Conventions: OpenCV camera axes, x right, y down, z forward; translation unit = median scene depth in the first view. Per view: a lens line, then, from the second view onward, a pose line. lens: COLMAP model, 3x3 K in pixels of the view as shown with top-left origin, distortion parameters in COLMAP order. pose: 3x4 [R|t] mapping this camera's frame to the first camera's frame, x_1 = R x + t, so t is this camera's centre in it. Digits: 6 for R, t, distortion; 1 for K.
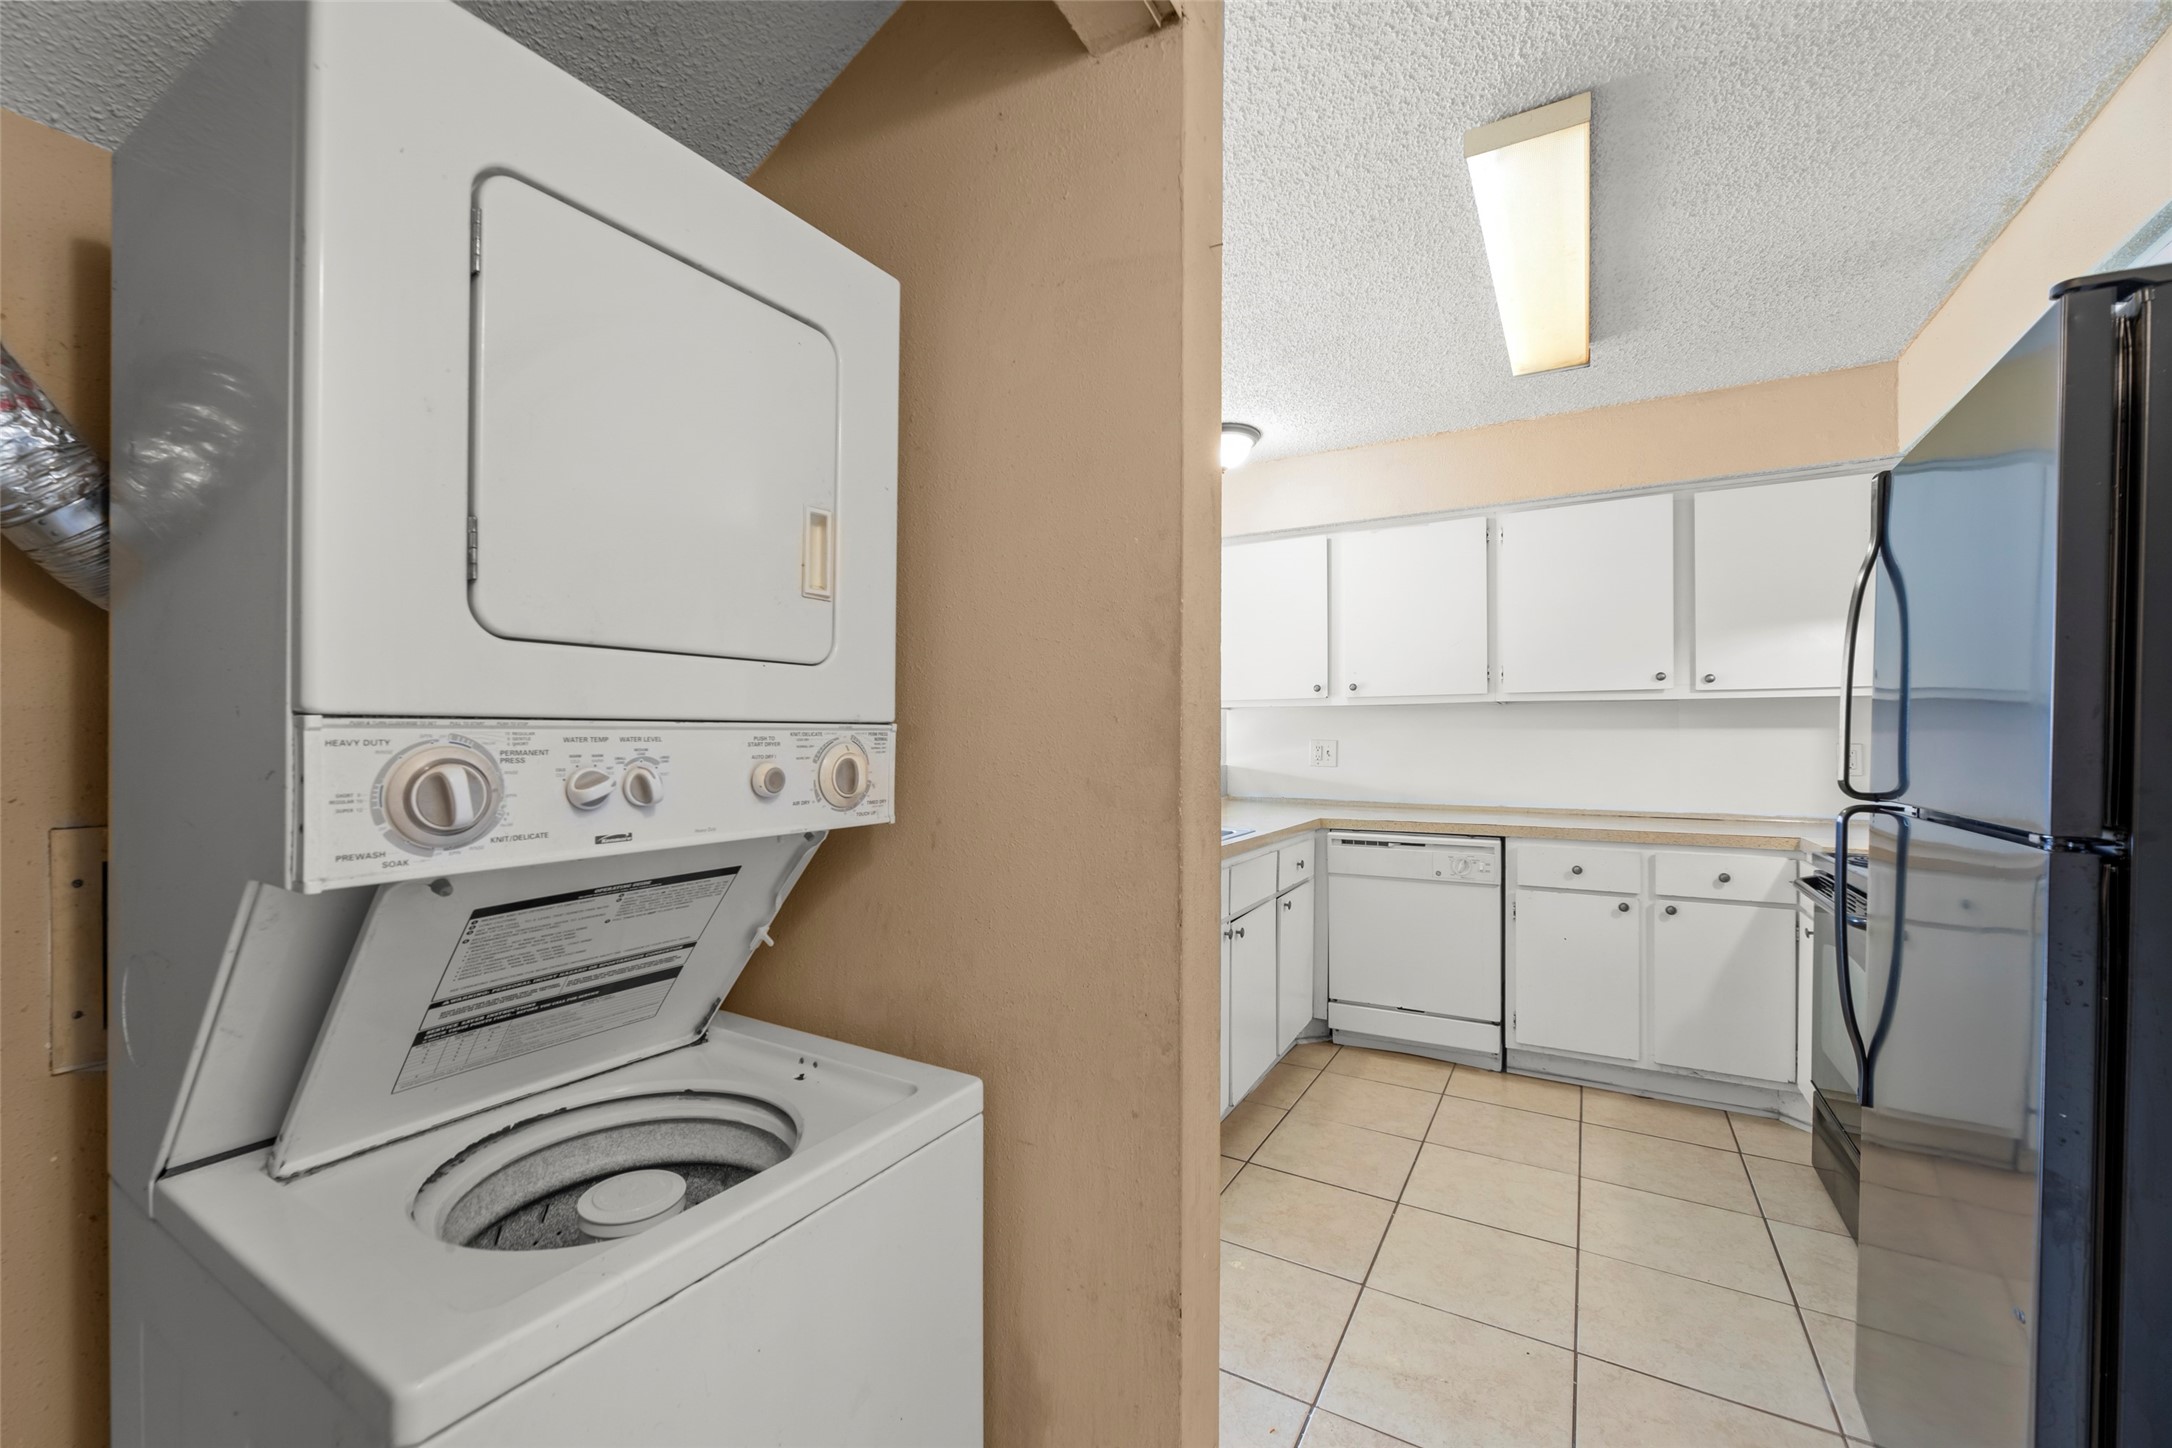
lens RADIAL K [[876.6, 0, 1085.3], [0, 876.6, 745.5], [0, 0, 1]] dist [0.001240, -0.000616]
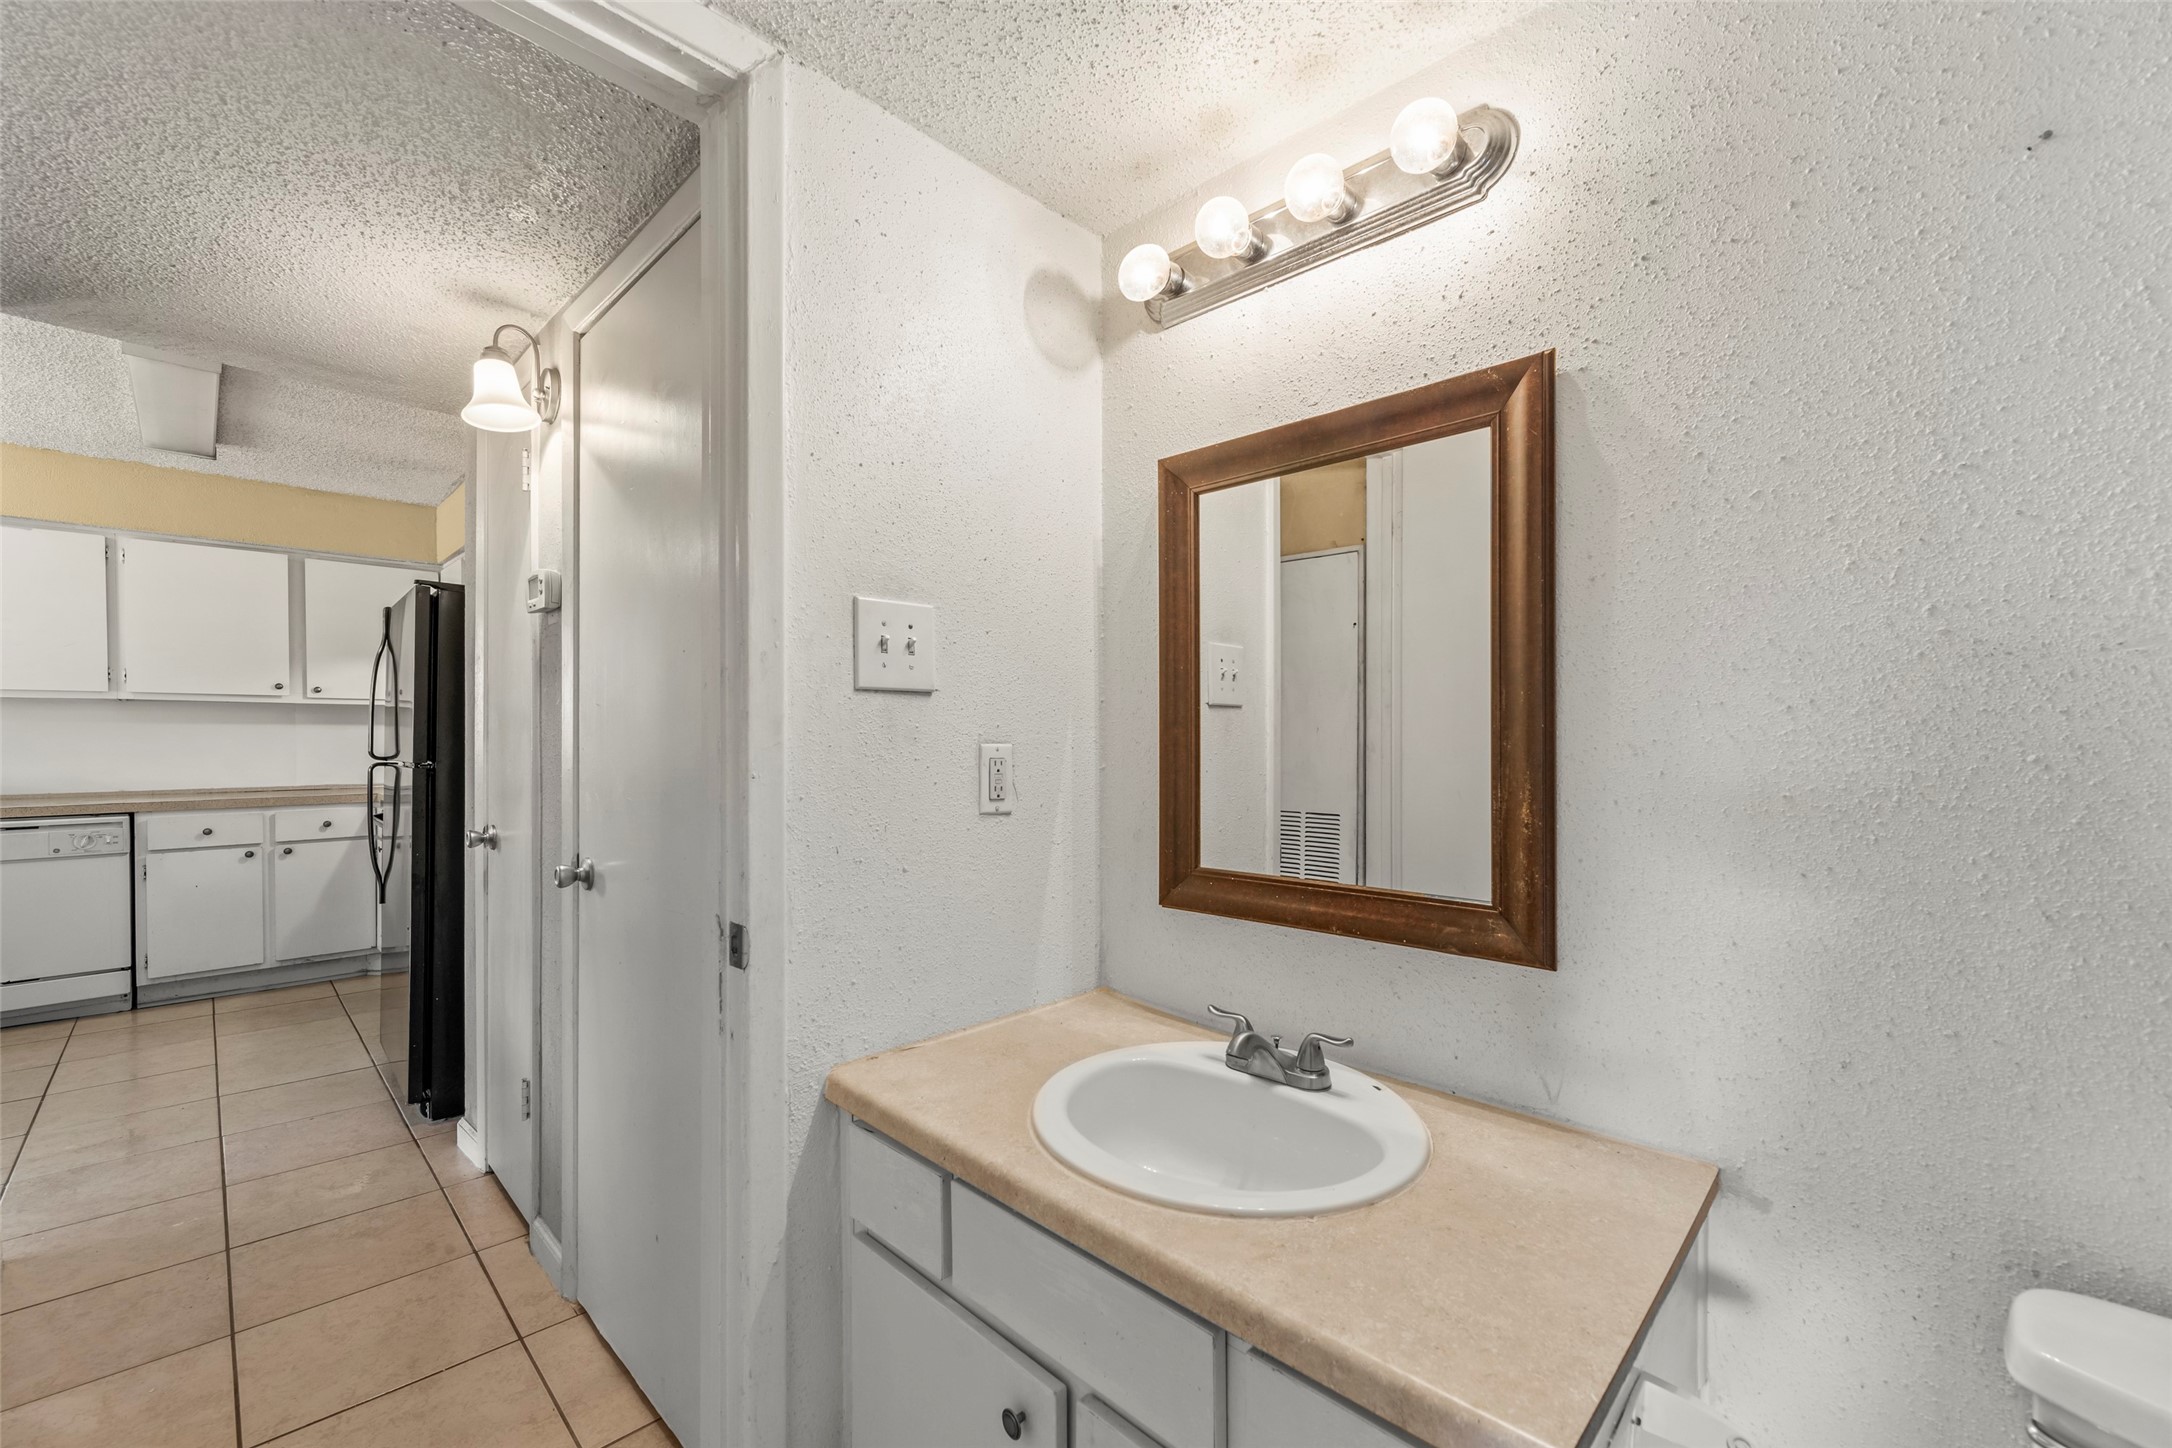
lens RADIAL K [[876.6, 0, 1074.2], [0, 876.6, 740.8], [0, 0, 1]] dist [0.001240, -0.000616]
pose [[0.263327, -0.006787, 0.964683, -0.348480], [0.005680, 0.999969, 0.005485, 0.006364], [-0.964690, 0.004035, 0.263357, -0.573581]]
